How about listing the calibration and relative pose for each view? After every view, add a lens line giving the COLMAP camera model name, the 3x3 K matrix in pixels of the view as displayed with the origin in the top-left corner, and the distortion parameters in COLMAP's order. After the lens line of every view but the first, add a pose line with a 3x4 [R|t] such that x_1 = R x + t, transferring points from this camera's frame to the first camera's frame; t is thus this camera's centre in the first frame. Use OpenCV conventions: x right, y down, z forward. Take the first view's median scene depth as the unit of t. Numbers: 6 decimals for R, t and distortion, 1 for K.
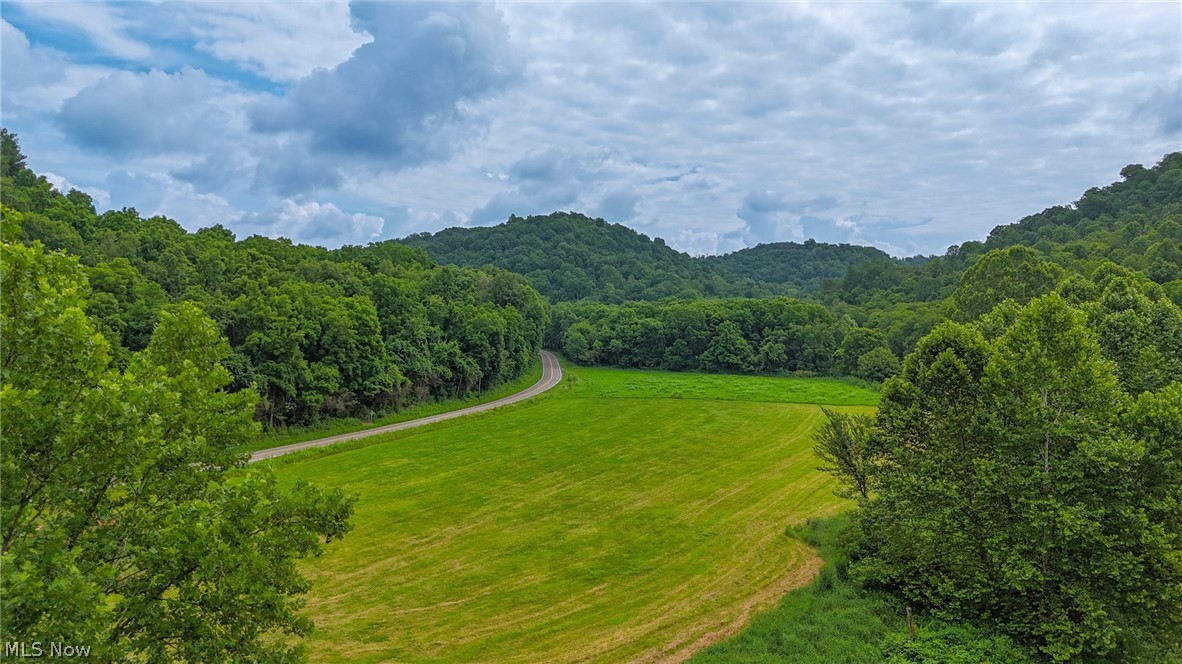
lens RADIAL K [[864.6, 0, 593.1], [0, 864.6, 401.8], [0, 0, 1]] dist [0.100442, -0.121195]
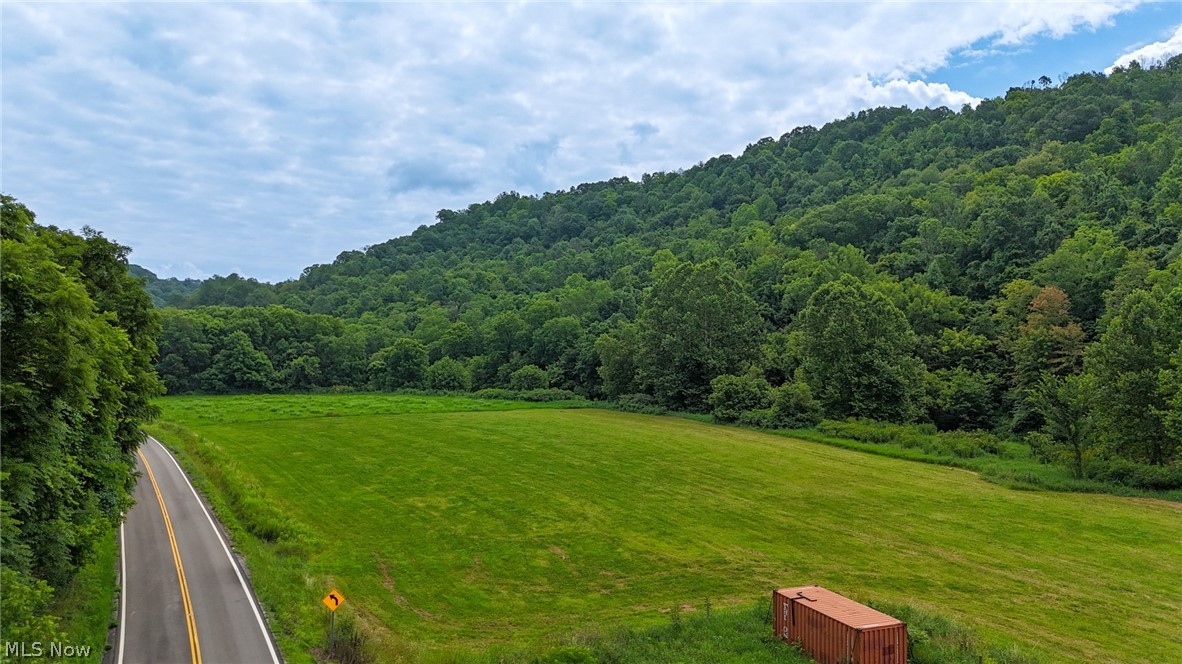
lens RADIAL K [[878.2, 0, 595.9], [0, 878.2, 330.0], [0, 0, 1]] dist [0.091020, -0.204027]
pose [[0.653318, 0.014565, 0.756944, -0.239707], [0.073395, 0.993887, -0.082471, 0.001247], [-0.753518, 0.109436, 0.648255, 0.166779]]
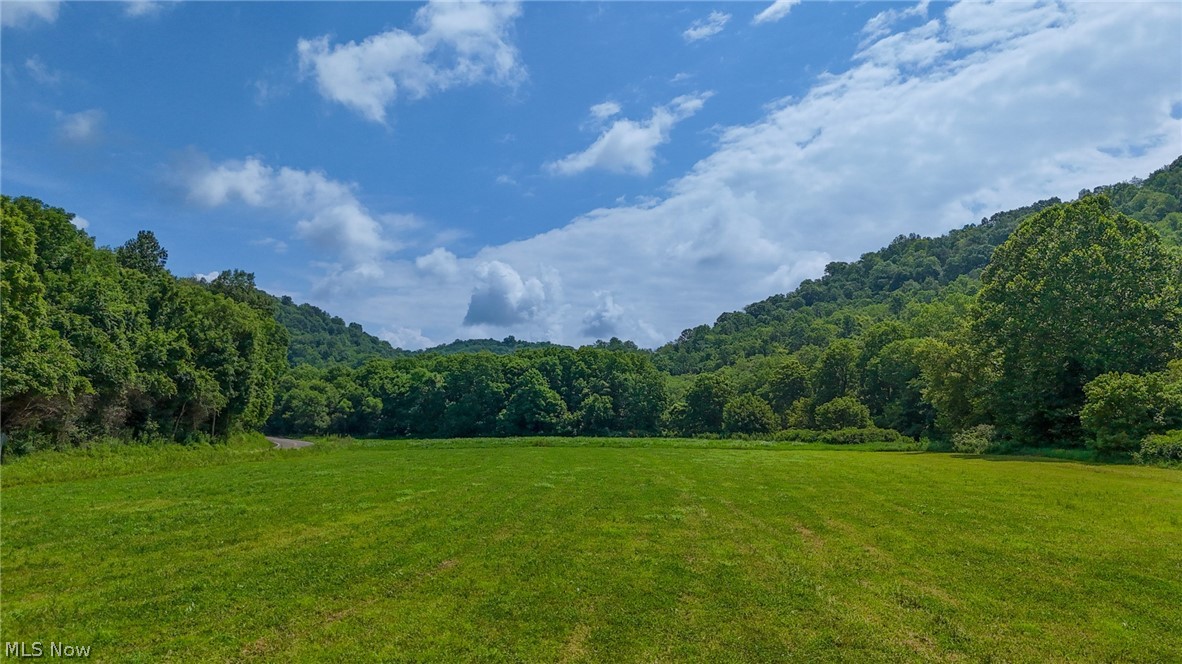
lens RADIAL K [[877.5, 0, 591.0], [0, 877.5, 332.0], [0, 0, 1]] dist [0.106839, -0.172270]
pose [[0.932503, 0.042050, 0.358706, -0.070032], [0.032419, 0.979444, -0.199092, 0.027921], [-0.359705, 0.197283, 0.911971, 0.237047]]
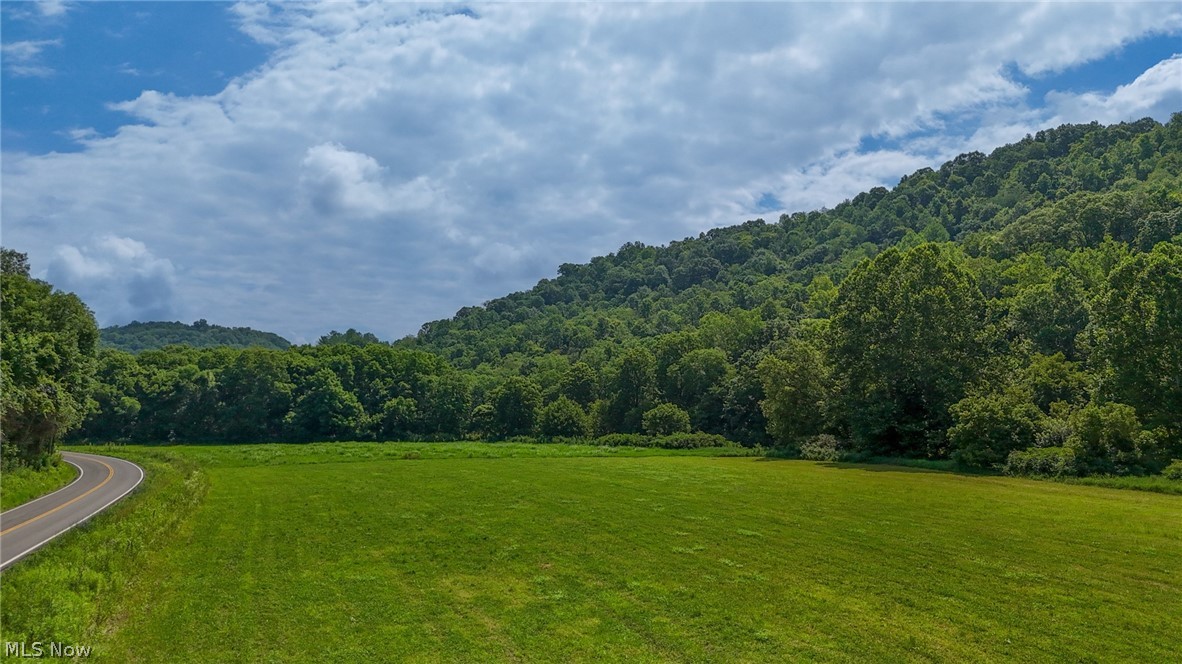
lens RADIAL K [[877.5, 0, 591.0], [0, 877.5, 332.0], [0, 0, 1]] dist [0.106839, -0.172270]
pose [[0.755619, 0.065011, 0.651778, -0.143102], [0.062726, 0.983307, -0.170799, 0.014197], [-0.652002, 0.169943, 0.738927, 0.277555]]
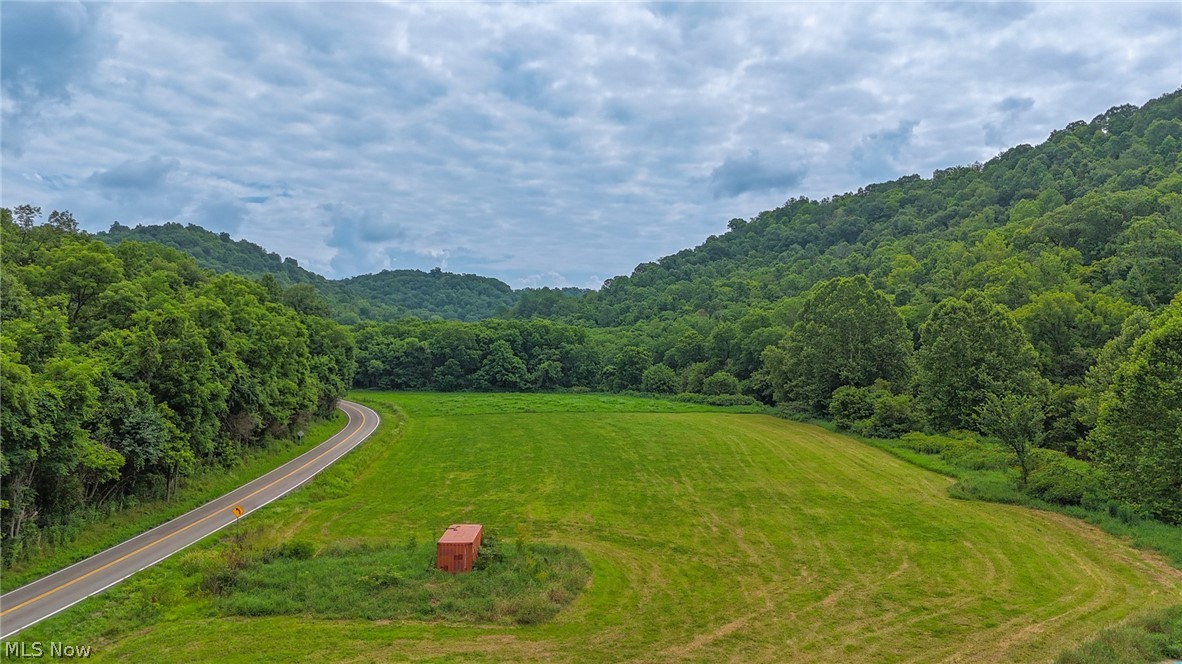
lens RADIAL K [[877.5, 0, 591.0], [0, 877.5, 332.0], [0, 0, 1]] dist [0.106839, -0.172270]
pose [[0.892839, 0.009851, 0.450269, -0.194096], [0.041104, 0.993806, -0.103249, 0.007179], [-0.448497, 0.110692, 0.886903, 0.029932]]
